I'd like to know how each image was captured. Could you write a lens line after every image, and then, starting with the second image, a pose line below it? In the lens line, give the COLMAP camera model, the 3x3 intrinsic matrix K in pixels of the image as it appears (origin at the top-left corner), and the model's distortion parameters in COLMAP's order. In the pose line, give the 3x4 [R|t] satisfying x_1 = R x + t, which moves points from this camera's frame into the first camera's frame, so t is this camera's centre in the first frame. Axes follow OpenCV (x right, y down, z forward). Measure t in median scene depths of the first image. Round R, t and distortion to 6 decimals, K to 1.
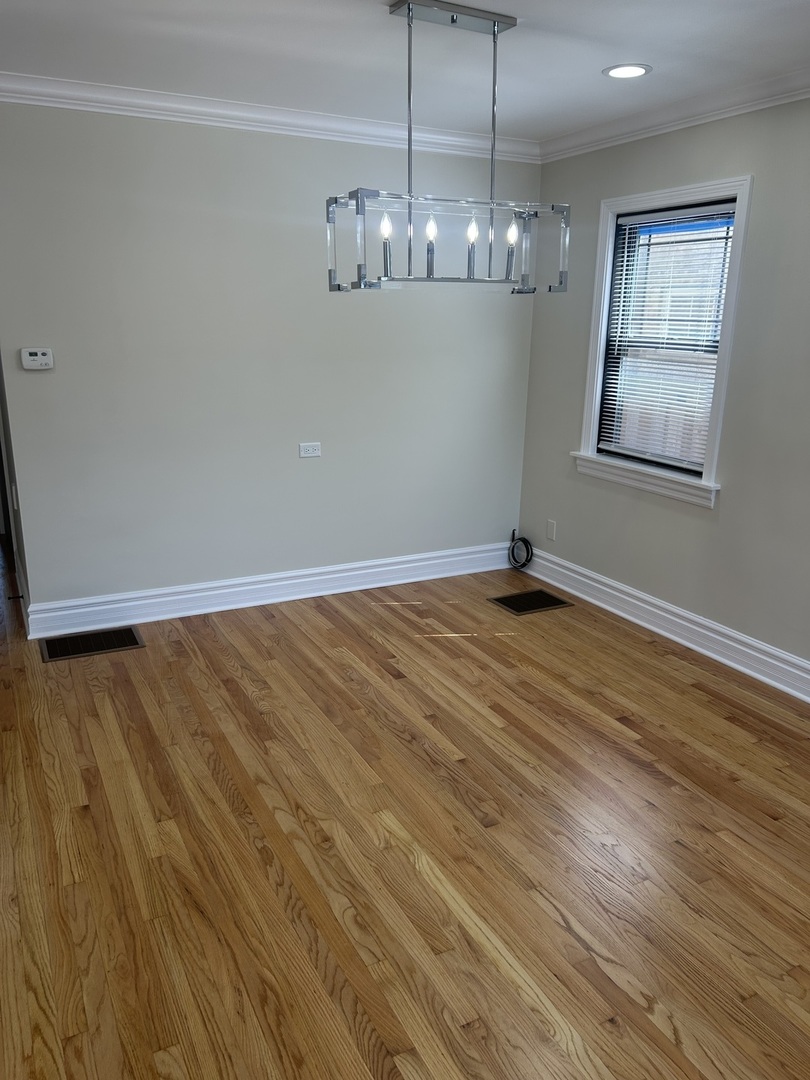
lens RADIAL K [[816.5, 0, 408.1], [0, 816.5, 542.0], [0, 0, 1]] dist [0.033483, -0.032521]
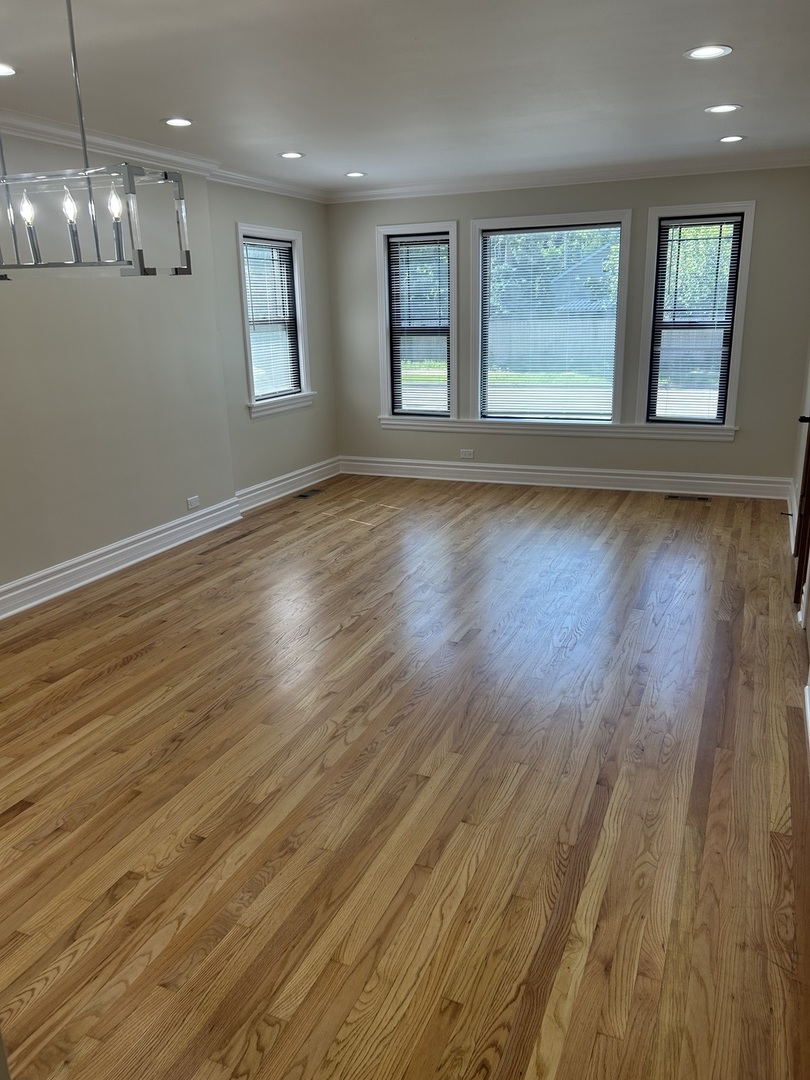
lens RADIAL K [[816.5, 0, 398.3], [0, 816.5, 538.7], [0, 0, 1]] dist [0.033483, -0.032521]
pose [[-0.627775, -0.214600, 0.748228, -0.891704], [0.229058, 0.867753, 0.441064, -0.356823], [-0.743929, 0.448277, -0.495598, 1.254645]]
